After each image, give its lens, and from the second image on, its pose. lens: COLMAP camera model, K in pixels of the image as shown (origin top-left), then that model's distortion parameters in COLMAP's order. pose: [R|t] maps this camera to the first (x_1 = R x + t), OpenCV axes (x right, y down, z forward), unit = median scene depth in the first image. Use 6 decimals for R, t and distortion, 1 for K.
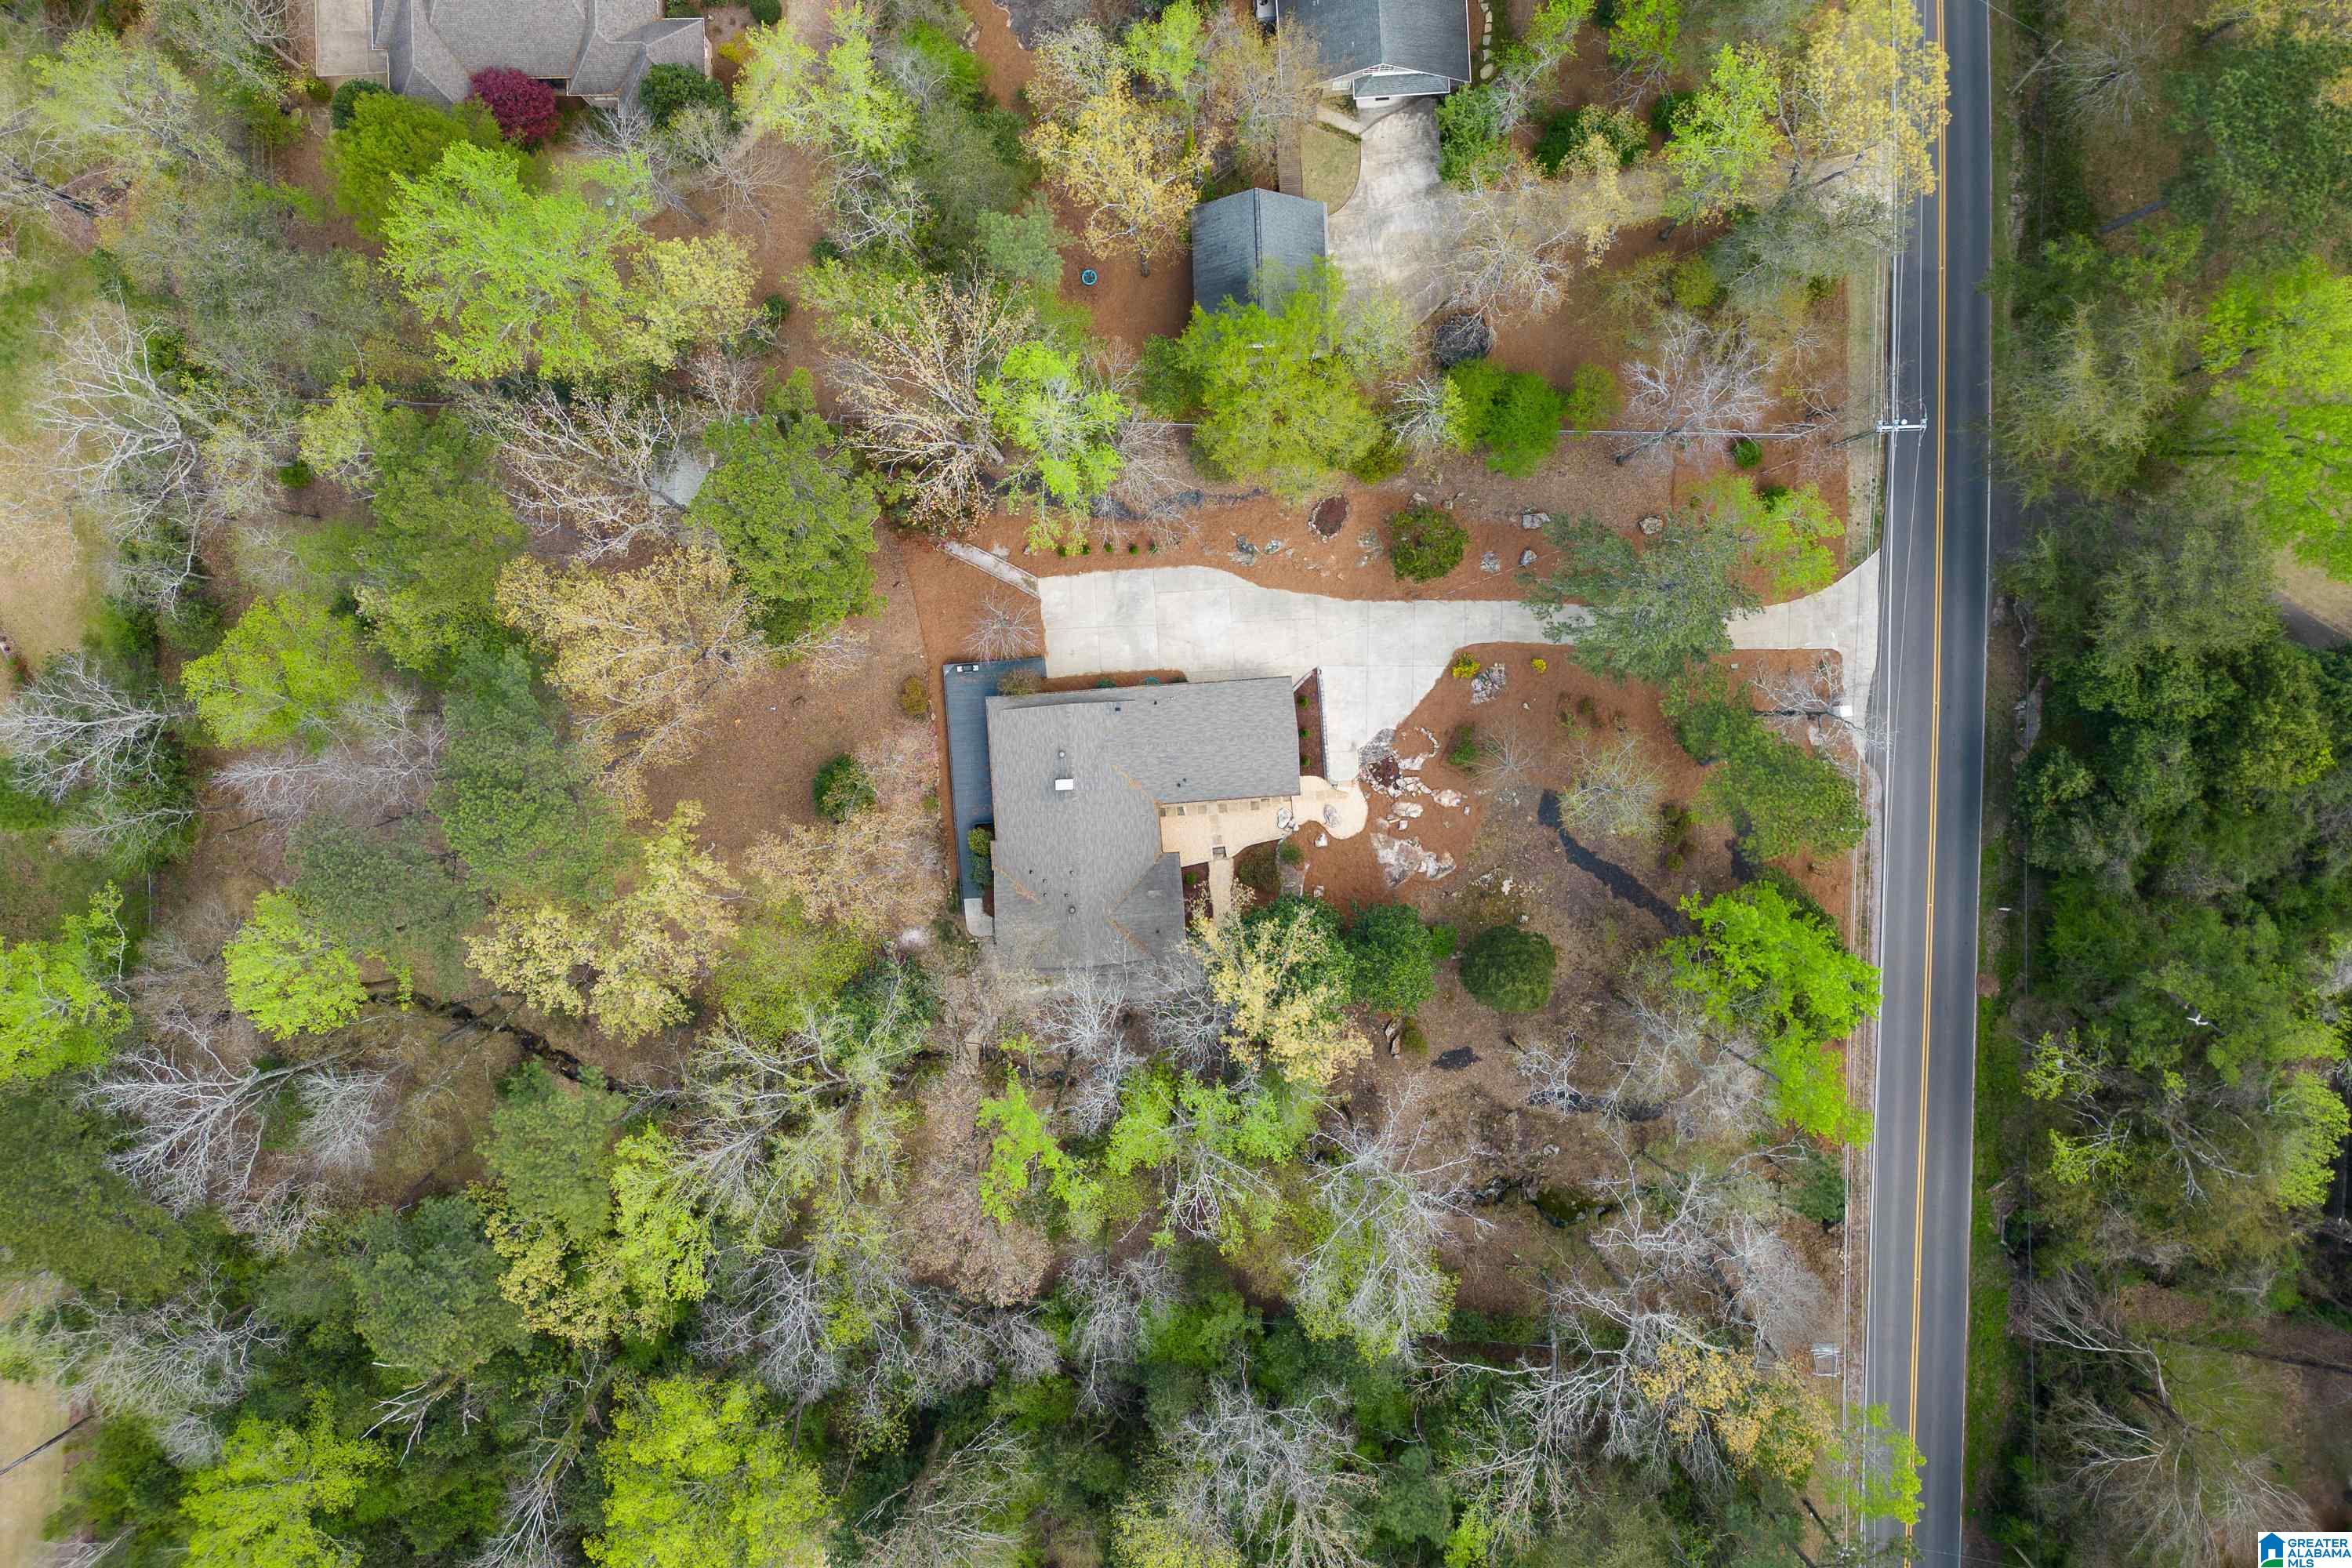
lens RADIAL K [[1610.6, 0, 1172.5], [0, 1610.6, 777.6], [0, 0, 1]] dist [0.023376, -0.022361]
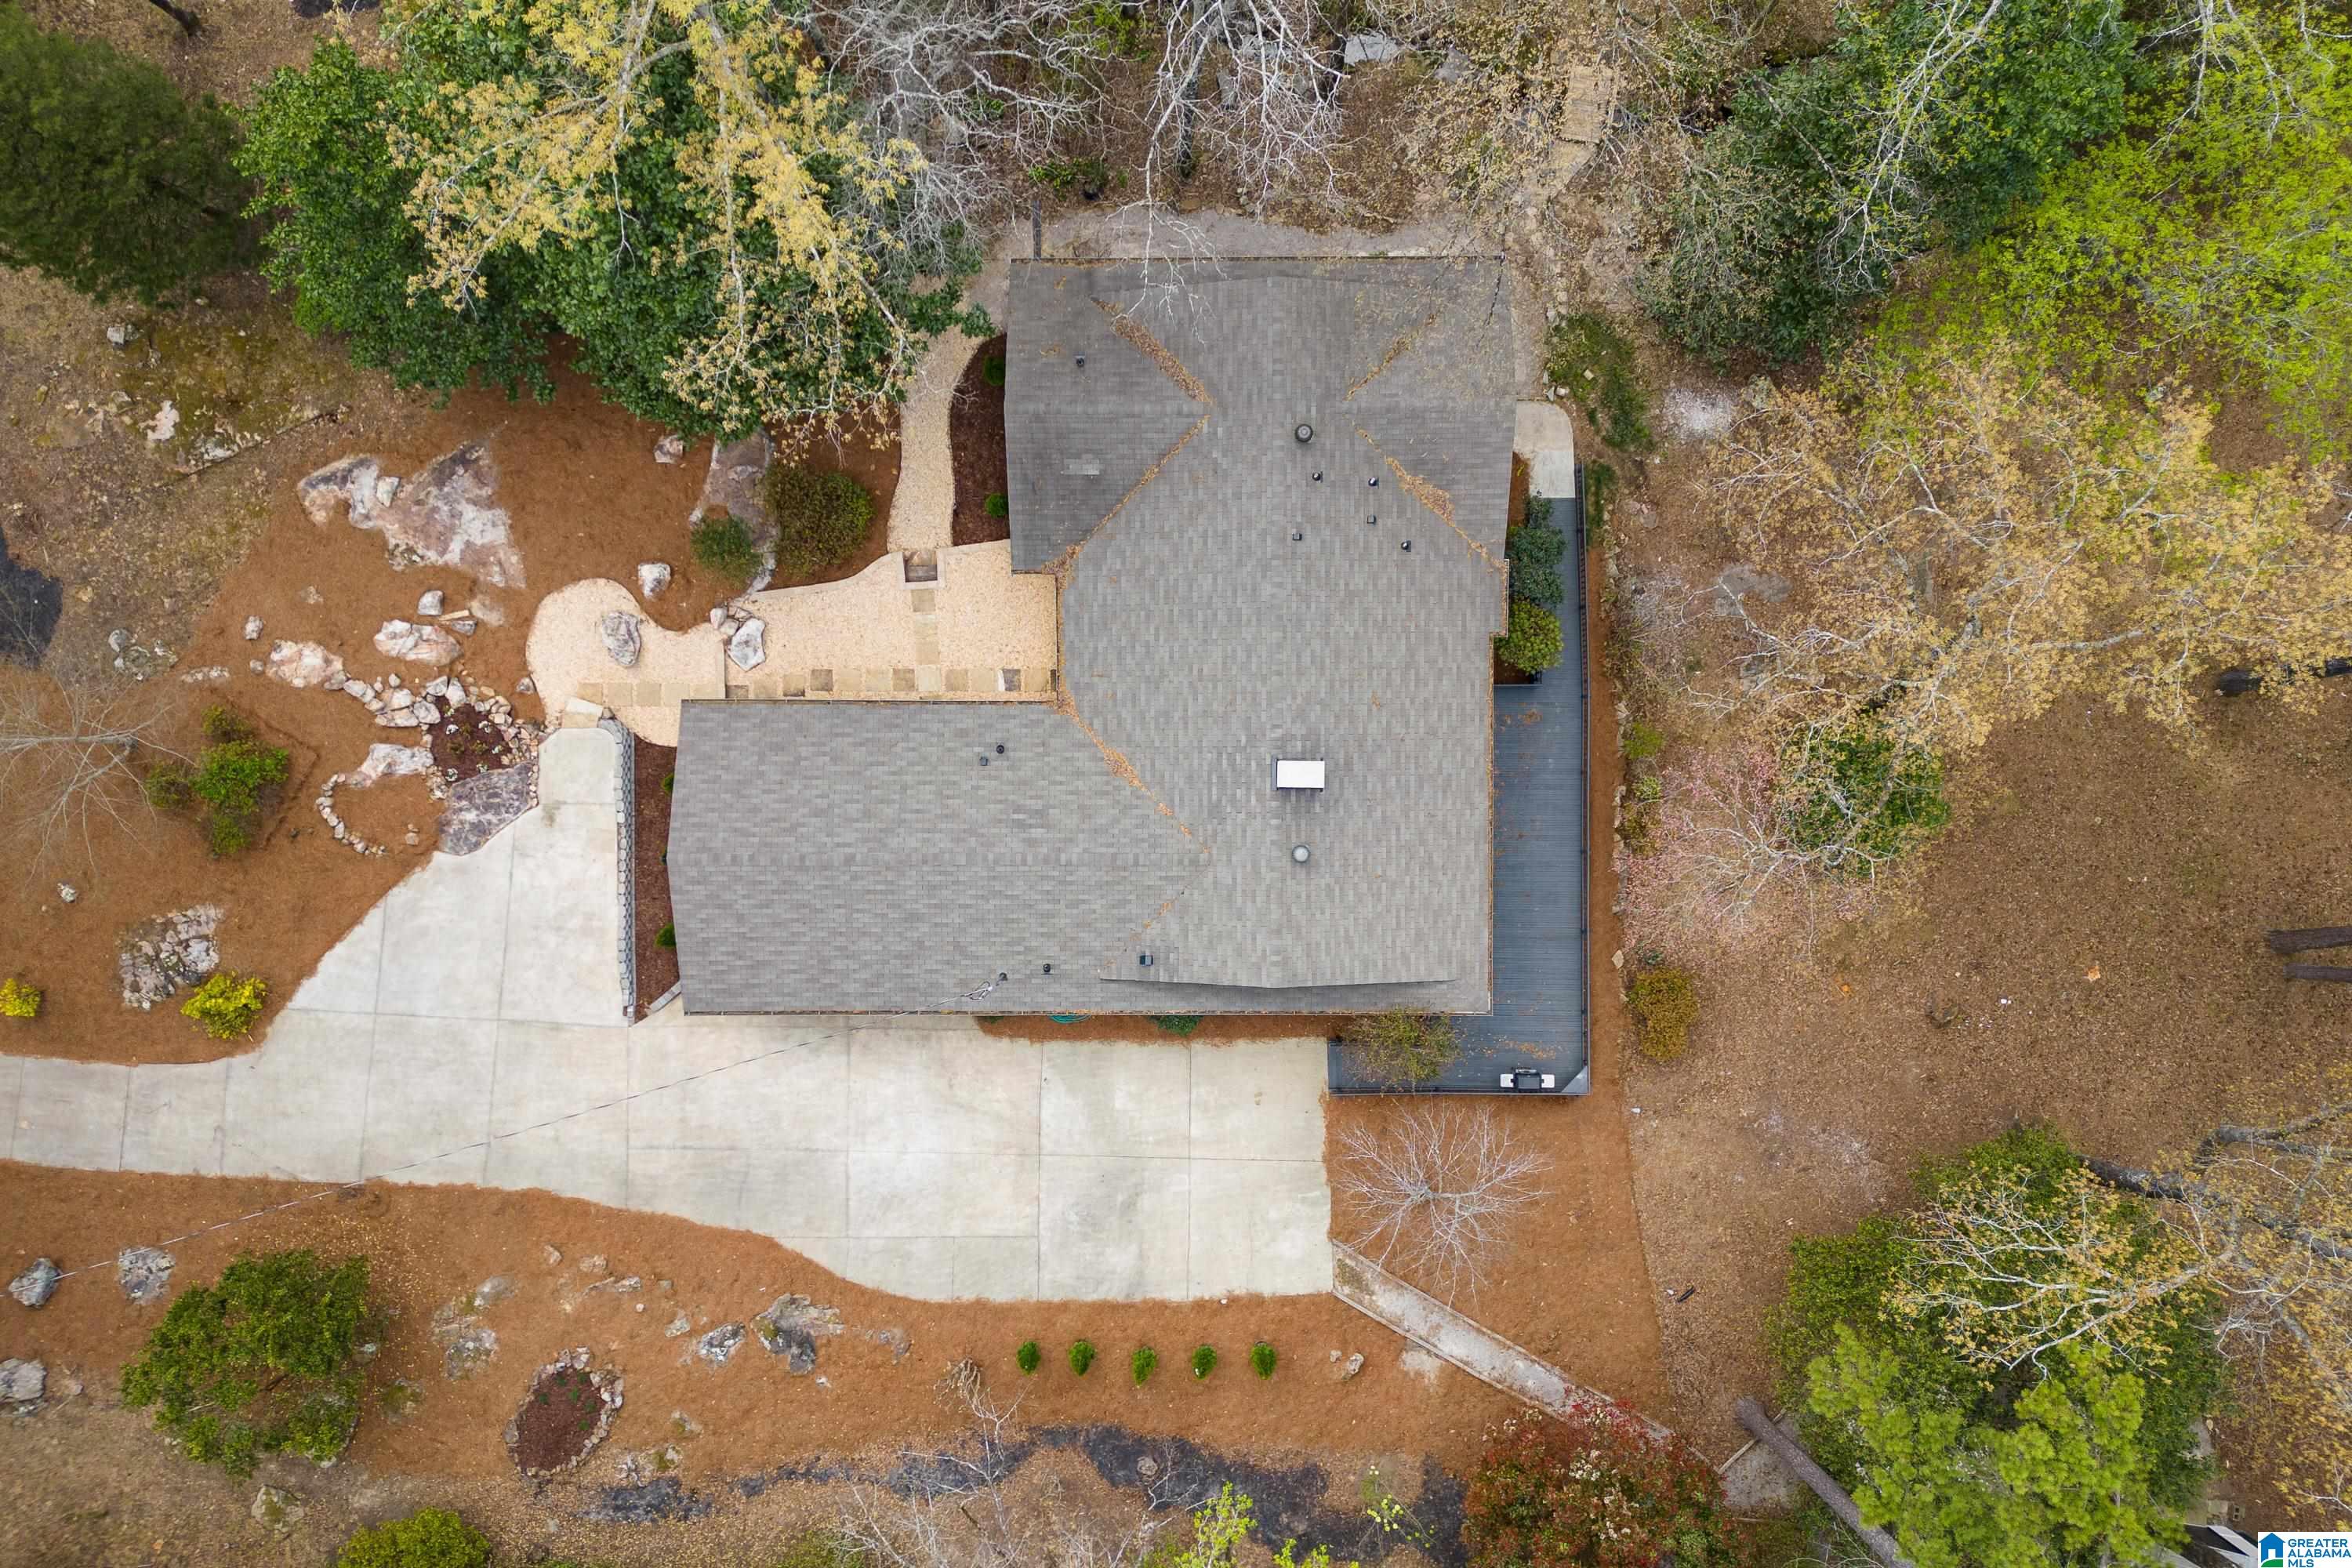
lens RADIAL K [[1610.6, 0, 1174.7], [0, 1610.6, 772.6], [0, 0, 1]] dist [0.023376, -0.022361]
pose [[-0.997433, -0.070508, 0.012490, -0.041493], [0.070112, -0.997096, -0.029739, 0.012942], [0.014551, -0.028787, 0.999480, 0.615557]]
